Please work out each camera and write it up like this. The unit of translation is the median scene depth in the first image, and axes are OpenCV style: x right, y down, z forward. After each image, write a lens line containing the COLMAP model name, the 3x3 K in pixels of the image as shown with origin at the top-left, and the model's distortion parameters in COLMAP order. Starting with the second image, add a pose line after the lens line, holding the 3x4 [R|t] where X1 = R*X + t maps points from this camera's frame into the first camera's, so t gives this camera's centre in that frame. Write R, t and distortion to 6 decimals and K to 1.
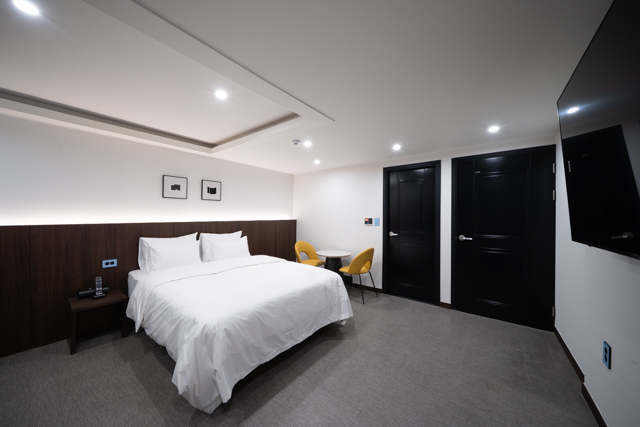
lens RADIAL K [[224.8, 0, 316.3], [0, 224.8, 215.9], [0, 0, 1]] dist [-0.000877, -0.000029]
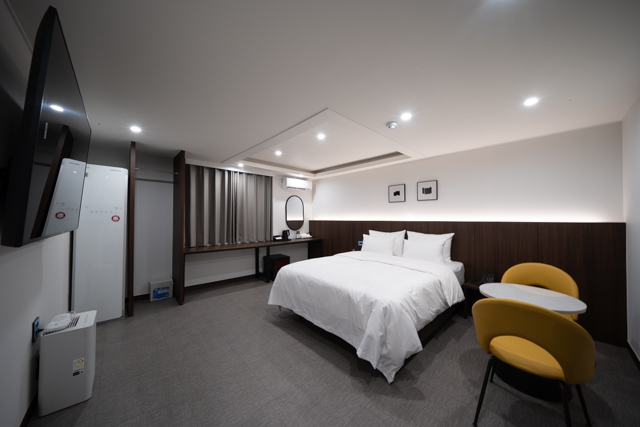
lens RADIAL K [[224.8, 0, 316.3], [0, 224.8, 215.9], [0, 0, 1]] dist [-0.000877, -0.000029]
pose [[-0.171131, -0.016881, -0.985104, 0.767434], [-0.004233, 0.999857, -0.016398, 0.023061], [0.985239, 0.001364, -0.171178, 0.873628]]
